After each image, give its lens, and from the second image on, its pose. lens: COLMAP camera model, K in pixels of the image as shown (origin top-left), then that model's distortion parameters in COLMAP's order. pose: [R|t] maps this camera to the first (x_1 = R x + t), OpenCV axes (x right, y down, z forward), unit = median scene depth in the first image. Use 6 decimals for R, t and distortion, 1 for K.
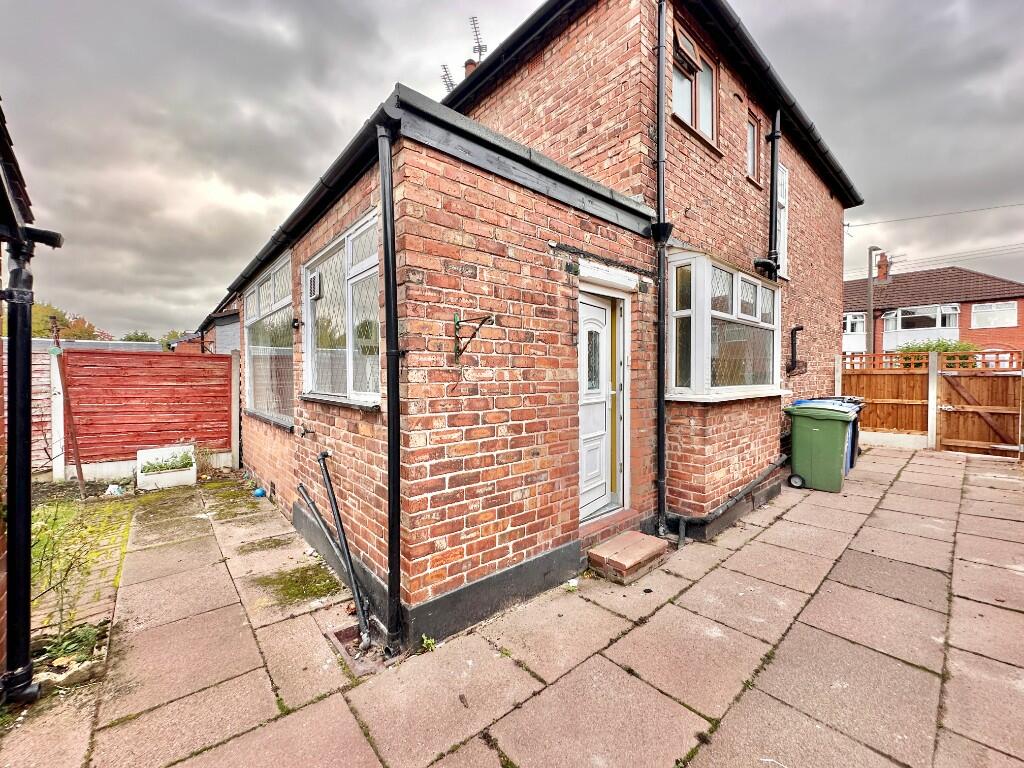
lens RADIAL K [[407.9, 0, 510.4], [0, 407.9, 383.6], [0, 0, 1]] dist [-0.002019, -0.000543]
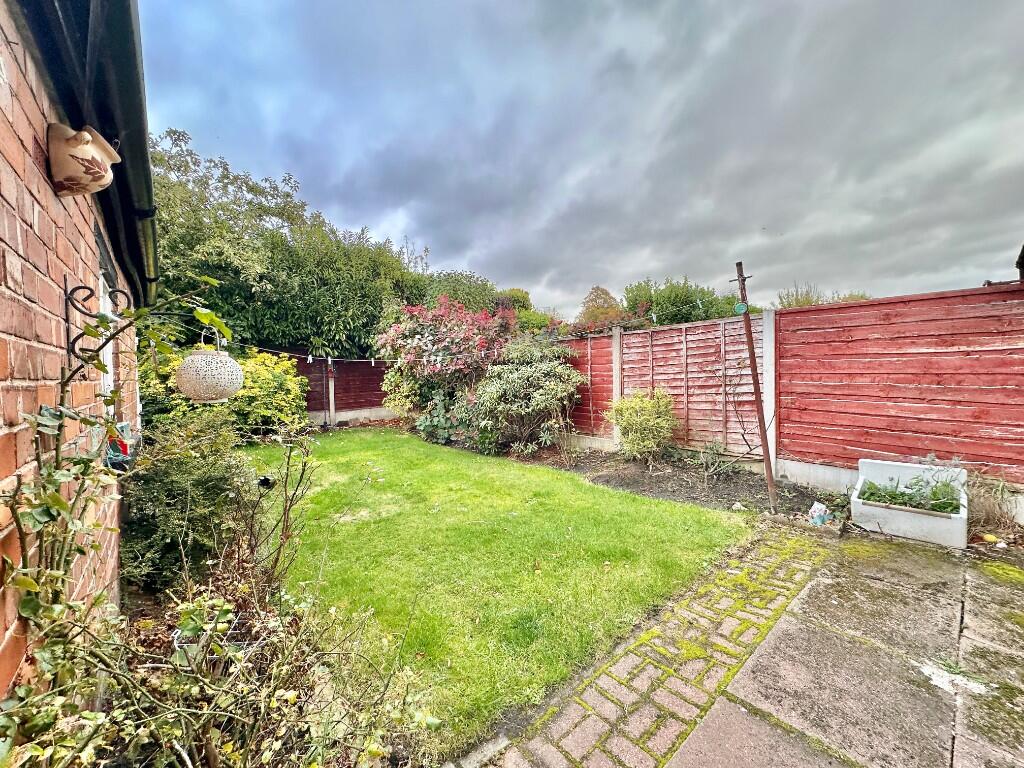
lens RADIAL K [[407.9, 0, 511.1], [0, 407.9, 382.1], [0, 0, 1]] dist [-0.002019, -0.000543]
pose [[0.003653, 0.025803, -0.999660, -0.295513], [0.011303, 0.999602, 0.025843, 0.025732], [0.999929, -0.011393, 0.003359, 0.460883]]
